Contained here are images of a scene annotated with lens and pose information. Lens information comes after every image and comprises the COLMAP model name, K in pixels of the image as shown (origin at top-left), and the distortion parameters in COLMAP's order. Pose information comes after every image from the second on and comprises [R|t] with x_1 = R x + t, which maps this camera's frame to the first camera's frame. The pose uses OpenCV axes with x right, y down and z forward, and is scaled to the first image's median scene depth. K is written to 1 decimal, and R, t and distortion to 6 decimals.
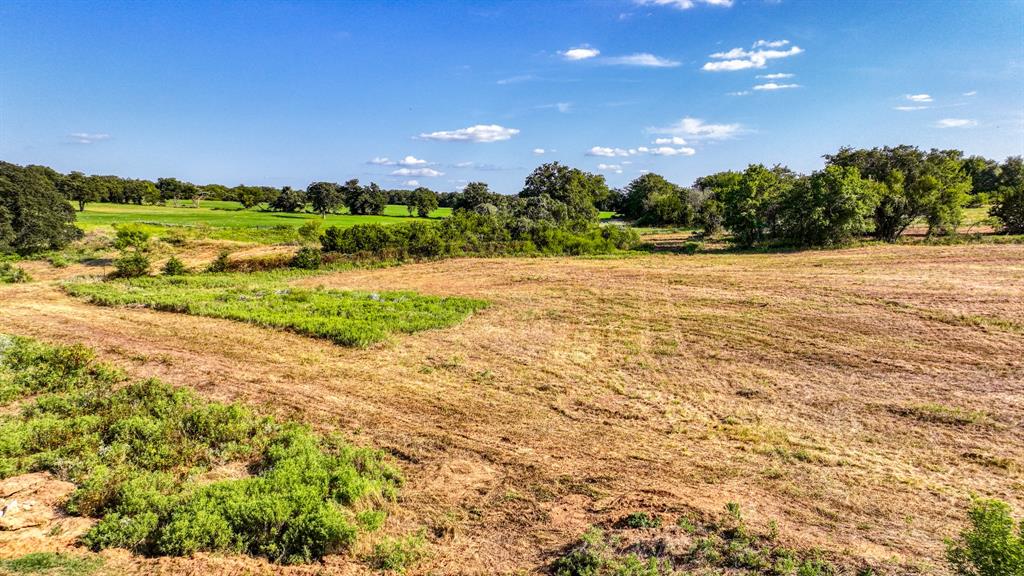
lens RADIAL K [[723.6, 0, 512.0], [0, 723.6, 288.0], [0, 0, 1]] dist [0.006187, 0.008021]
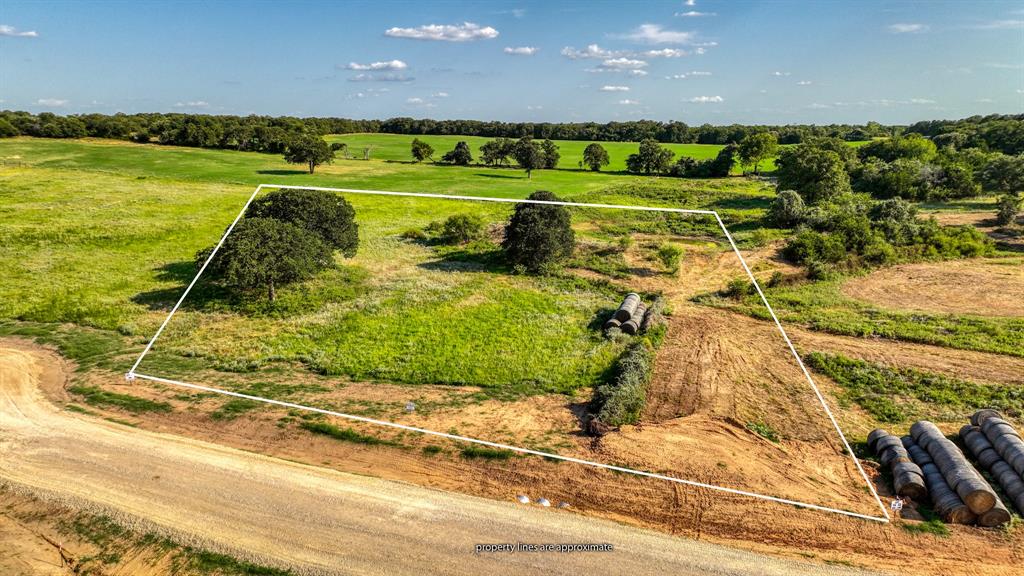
lens RADIAL K [[723.6, 0, 512.0], [0, 723.6, 288.0], [0, 0, 1]] dist [0.006187, 0.008021]
pose [[0.999584, -0.009219, 0.027313, -0.749633], [0.005821, 0.992517, 0.121971, -0.153516], [-0.028233, -0.121761, 0.992158, -0.258187]]
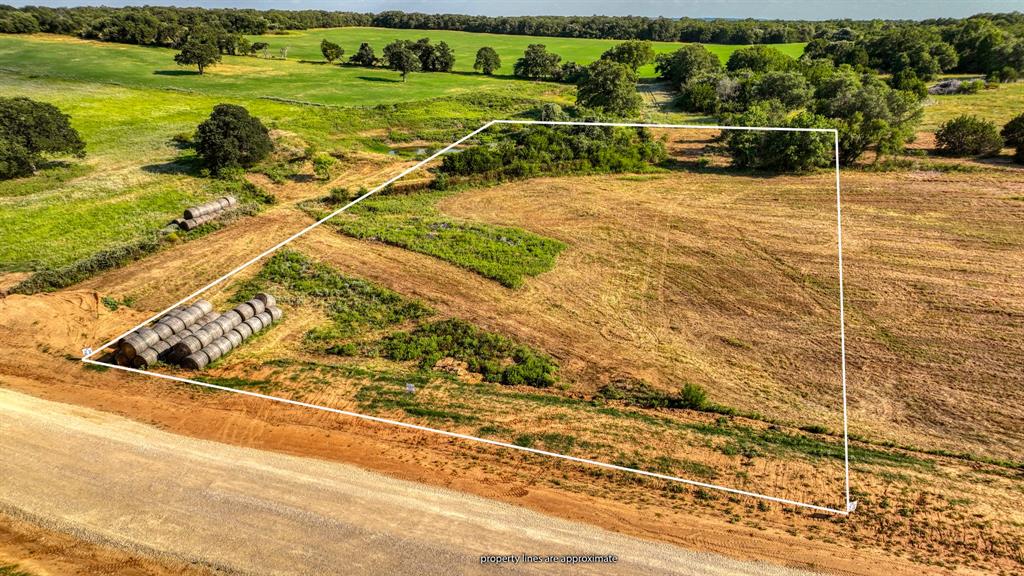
lens RADIAL K [[723.6, 0, 512.0], [0, 723.6, 288.0], [0, 0, 1]] dist [0.006187, 0.008021]
pose [[0.998080, 0.025982, -0.056227, -0.035766], [-0.010403, 0.965188, 0.261352, -0.195449], [0.061060, -0.260265, 0.963605, -0.446373]]
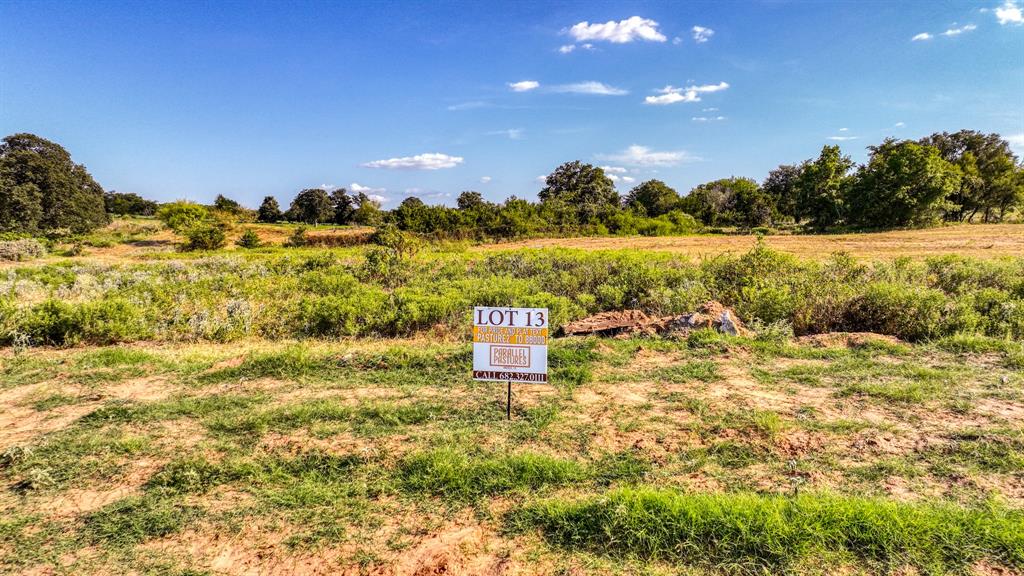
lens RADIAL K [[723.6, 0, 512.0], [0, 723.6, 288.0], [0, 0, 1]] dist [0.006187, 0.008021]
pose [[0.997493, -0.007496, 0.070370, -0.162811], [0.010028, 0.999312, -0.035705, 0.052092], [-0.070054, 0.036321, 0.996882, 0.063355]]
